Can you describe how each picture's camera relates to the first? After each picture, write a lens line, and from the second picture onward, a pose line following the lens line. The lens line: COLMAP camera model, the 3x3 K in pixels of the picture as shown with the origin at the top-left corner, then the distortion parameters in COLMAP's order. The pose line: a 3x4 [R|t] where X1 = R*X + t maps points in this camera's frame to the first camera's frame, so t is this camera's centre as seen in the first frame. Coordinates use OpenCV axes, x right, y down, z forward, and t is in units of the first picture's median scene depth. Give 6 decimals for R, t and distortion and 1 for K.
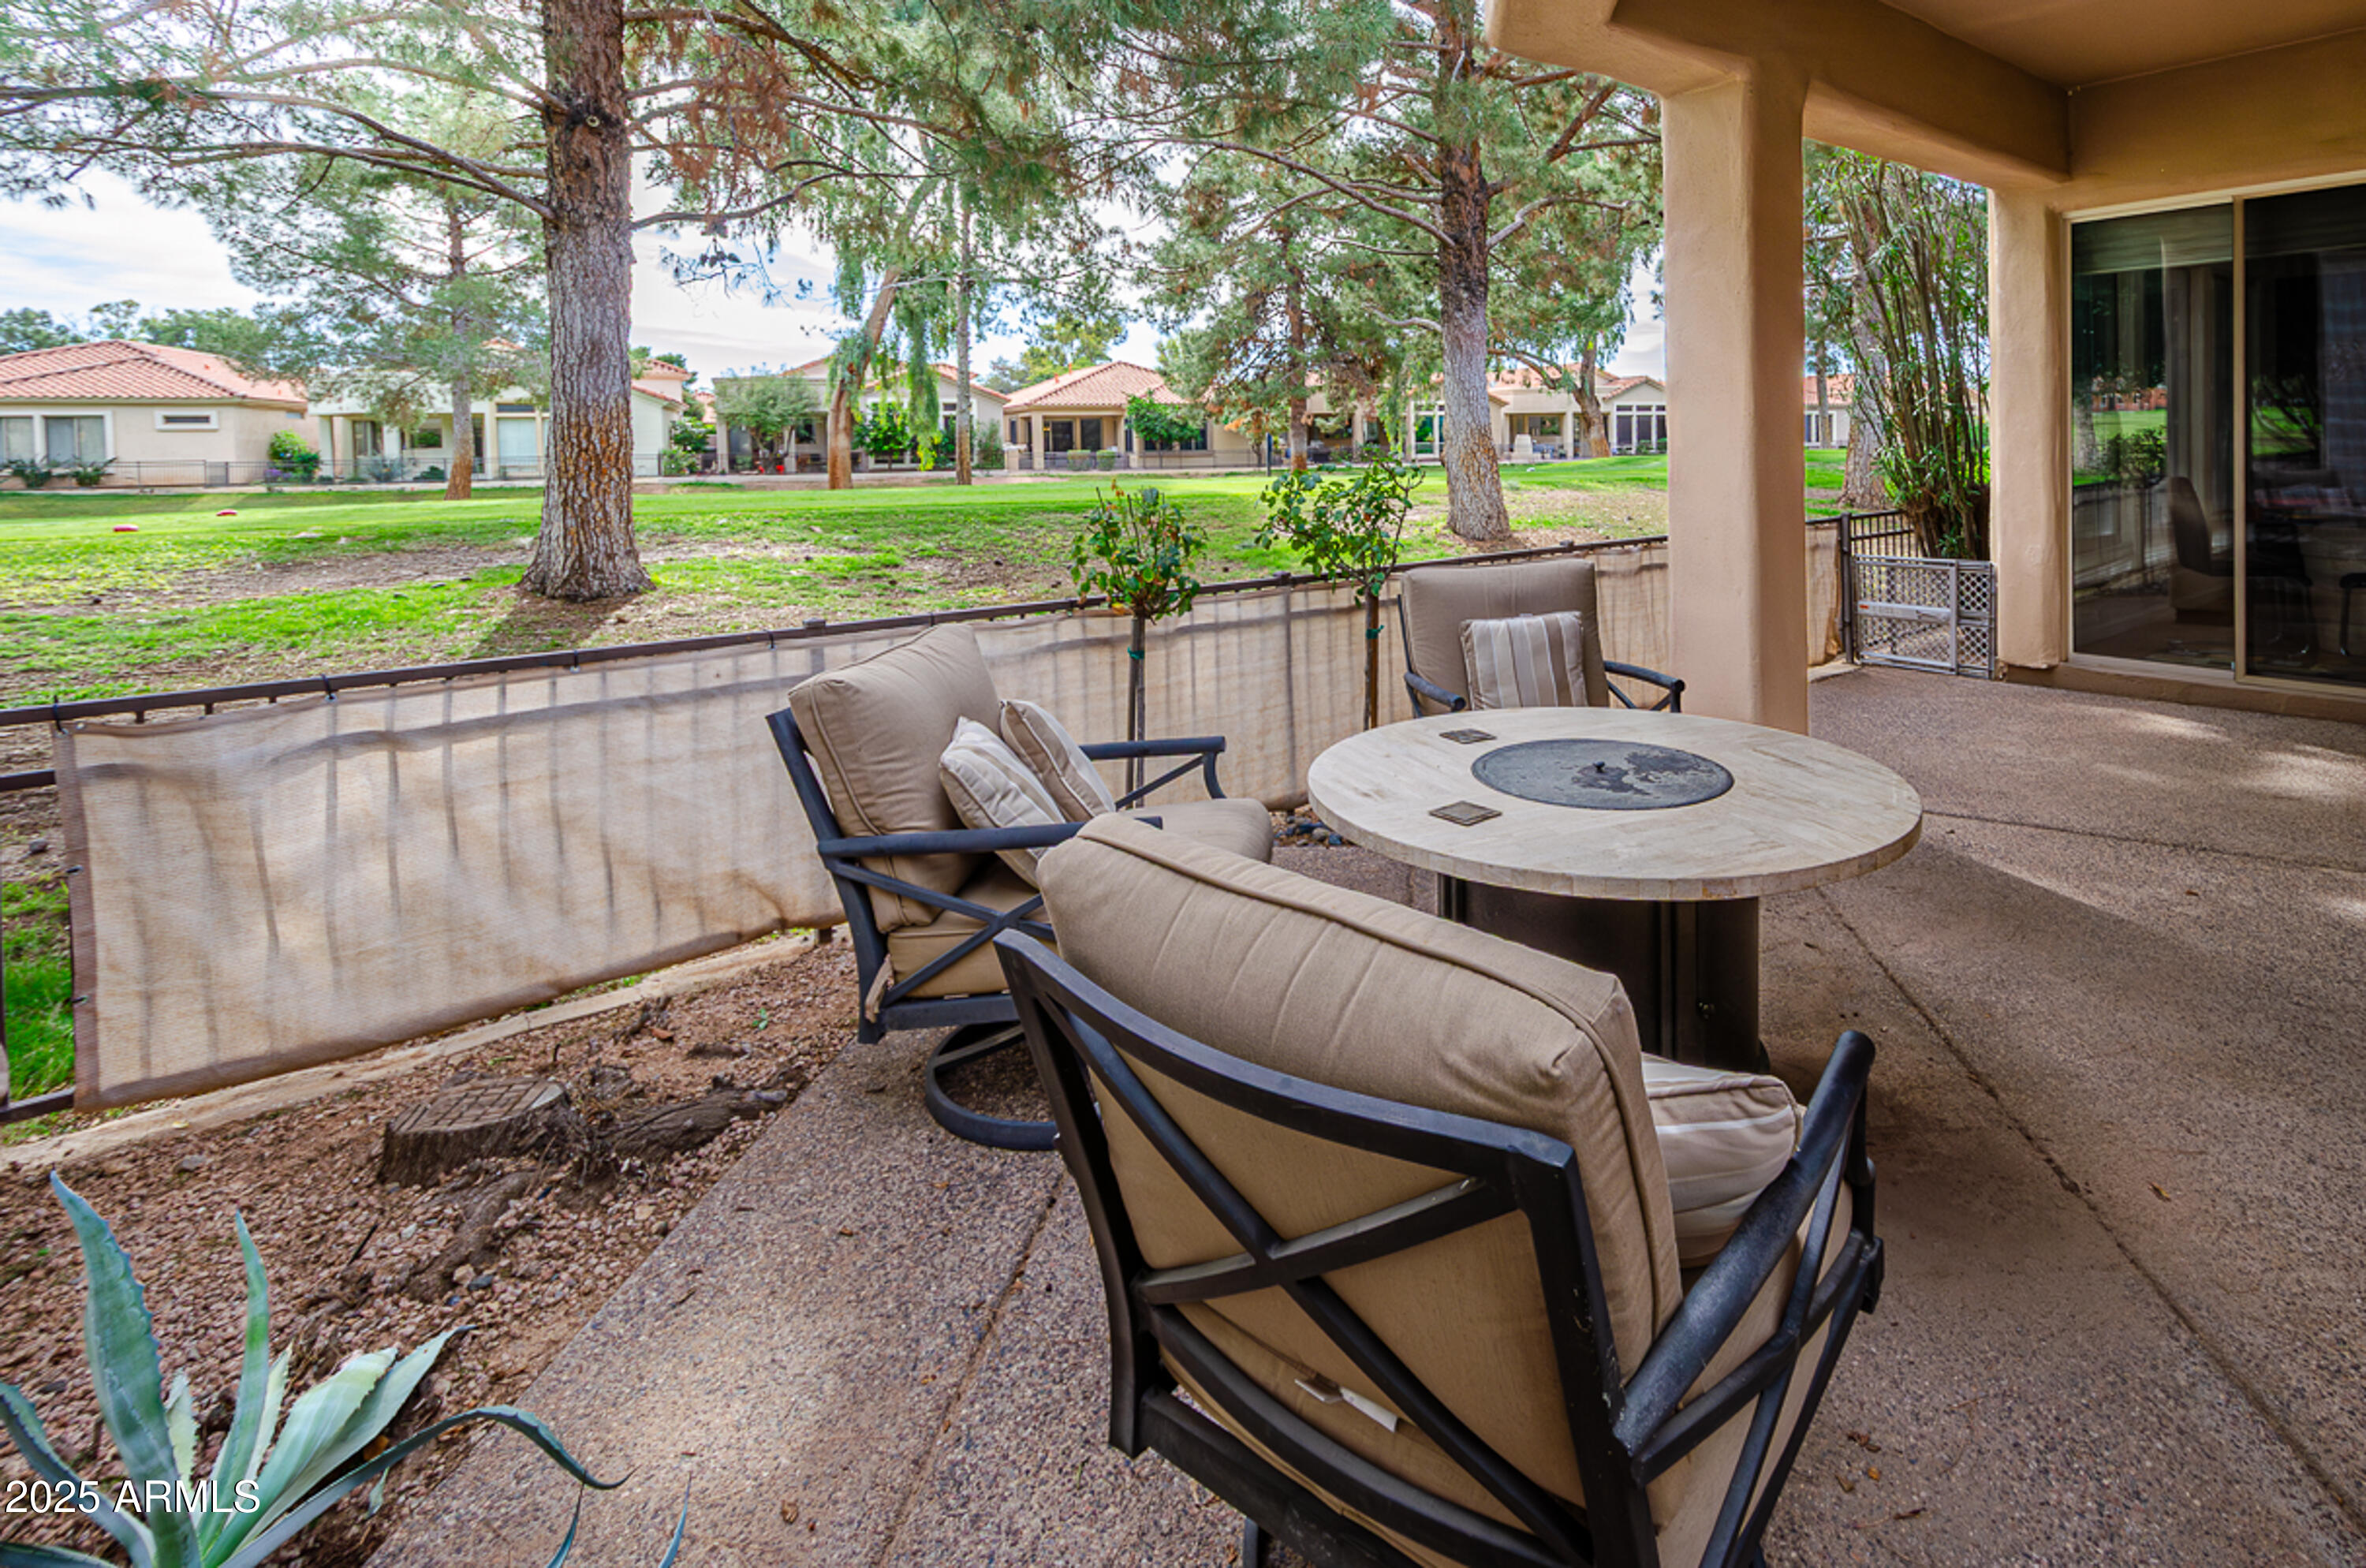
lens RADIAL K [[1093.9, 0, 1168.6], [0, 1093.9, 693.6], [0, 0, 1]] dist [0.013039, -0.000659]
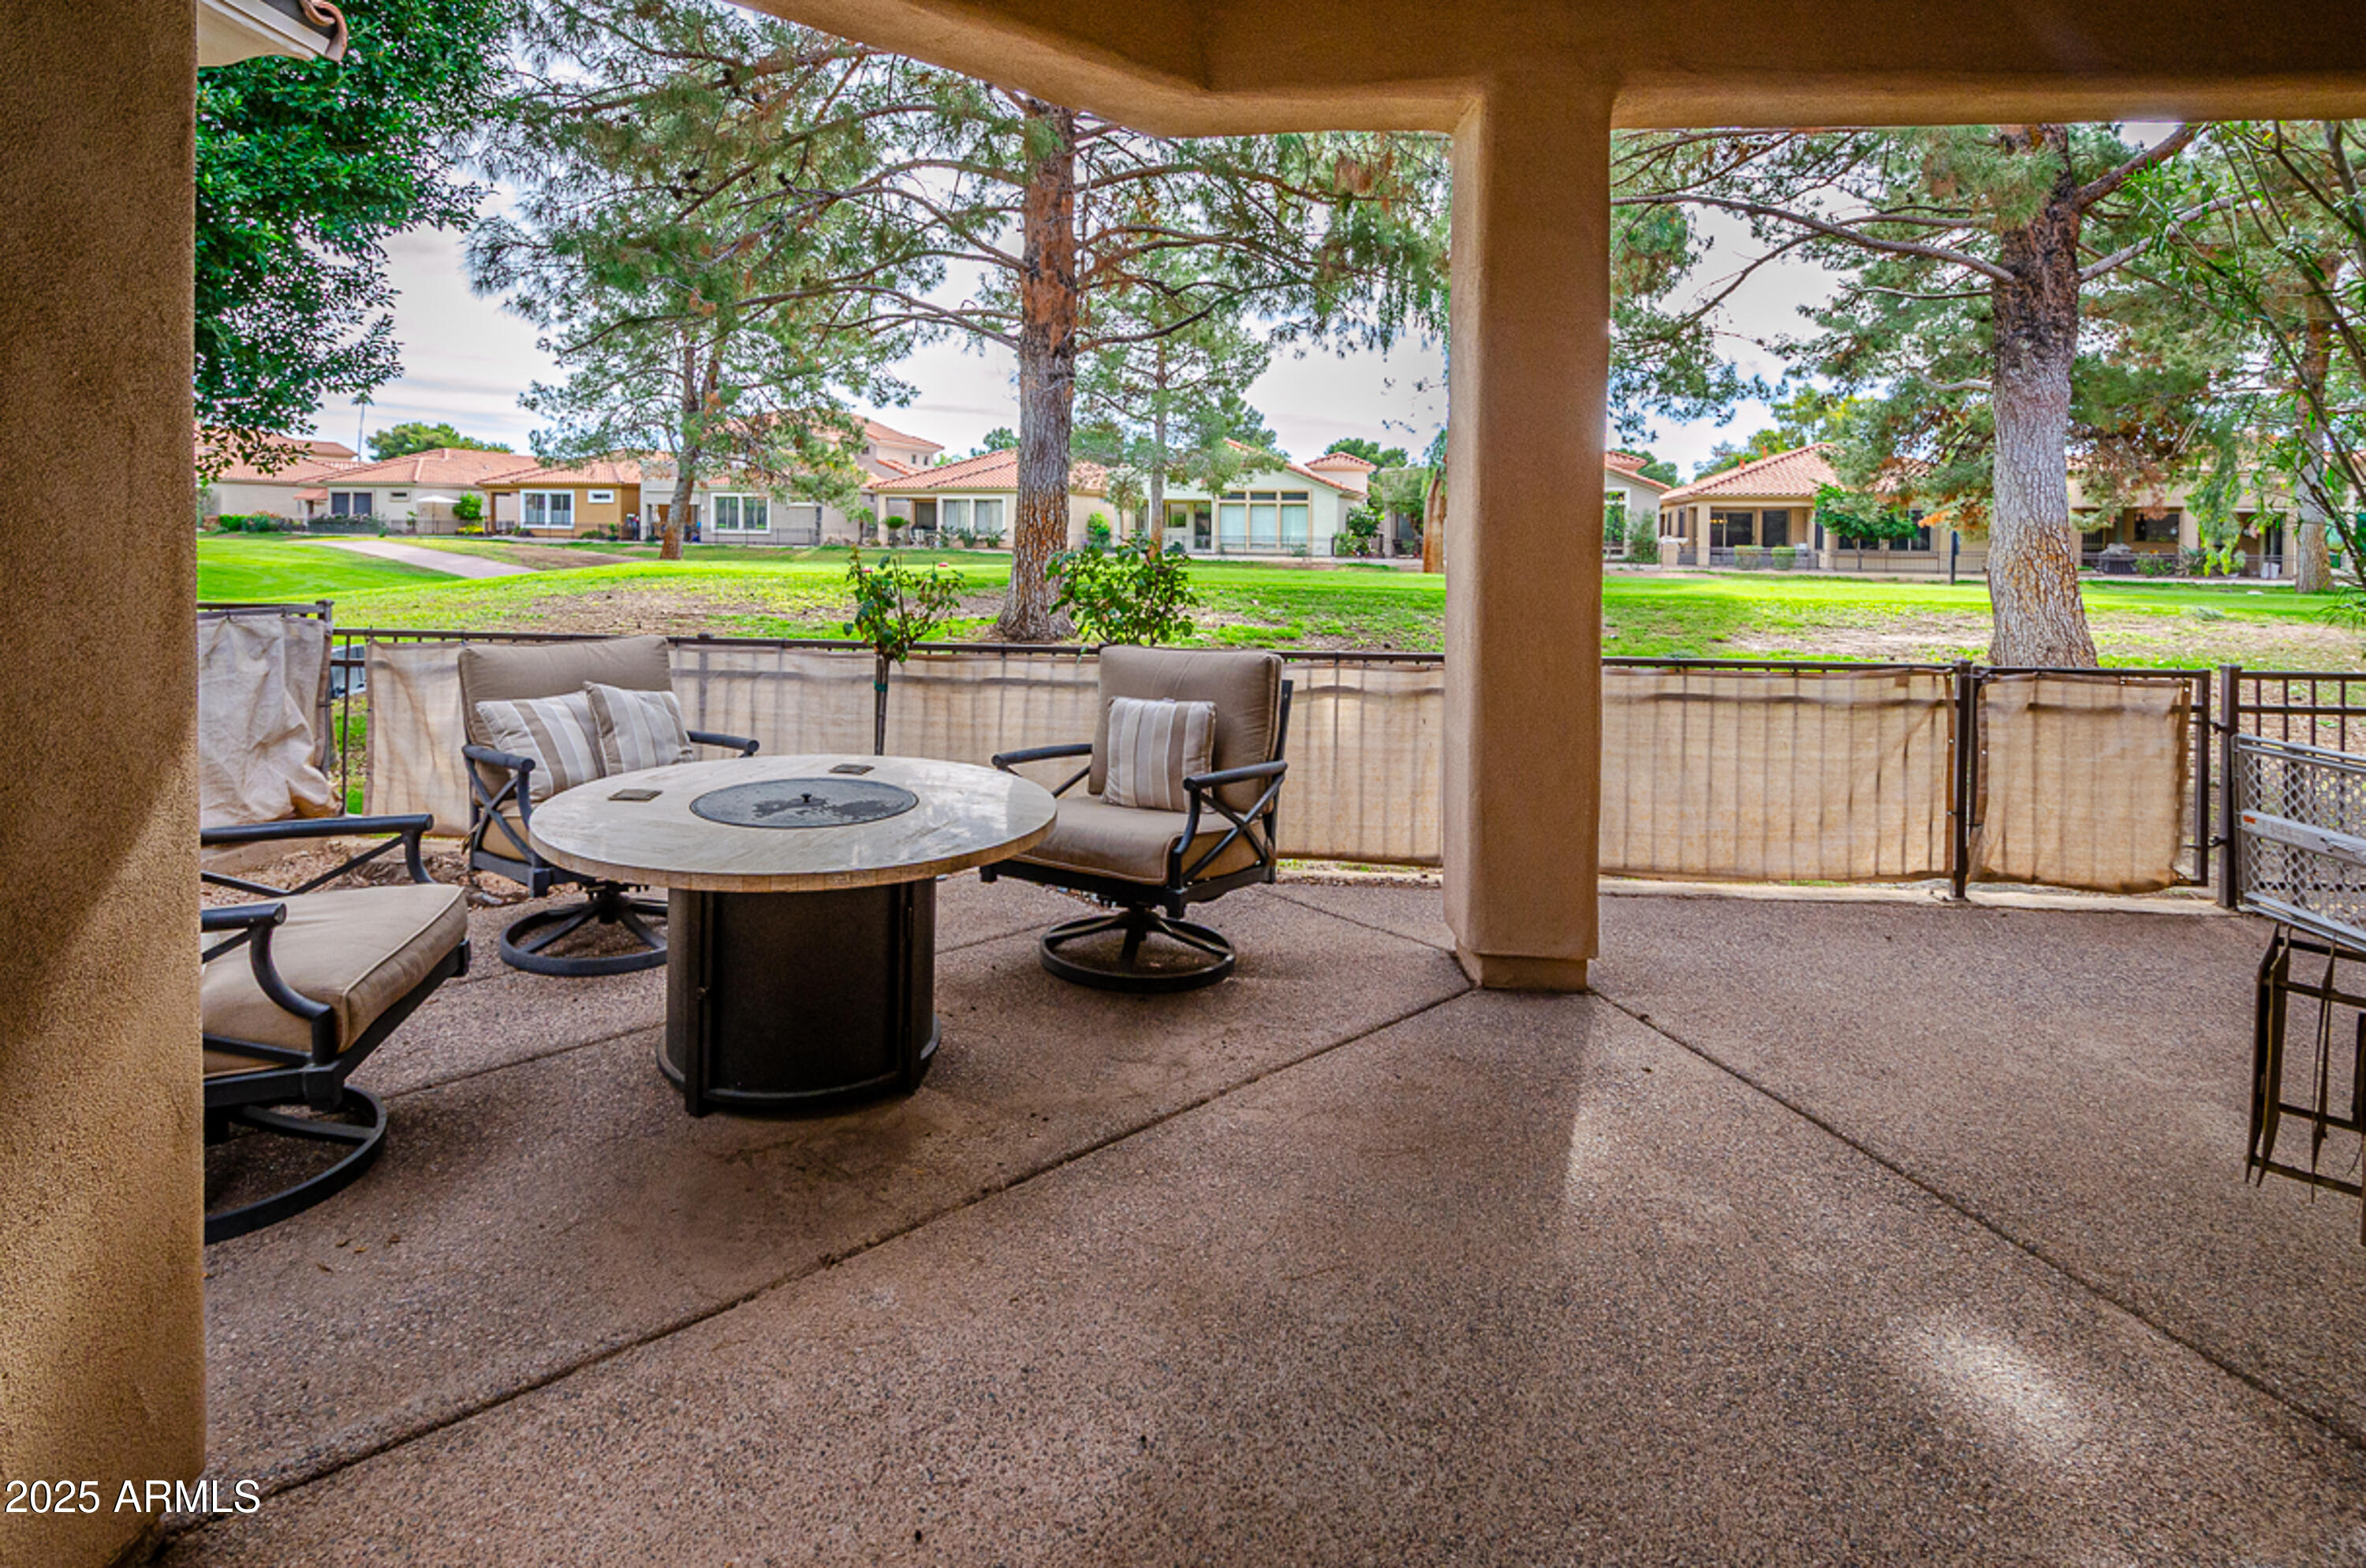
lens RADIAL K [[1093.9, 0, 1181.0], [0, 1093.9, 780.5], [0, 0, 1]] dist [0.013039, -0.000659]
pose [[0.762059, 0.169391, -0.624959, 0.183440], [-0.171016, 0.983556, 0.058055, -0.011159], [0.624516, 0.062636, 0.778496, 0.044483]]
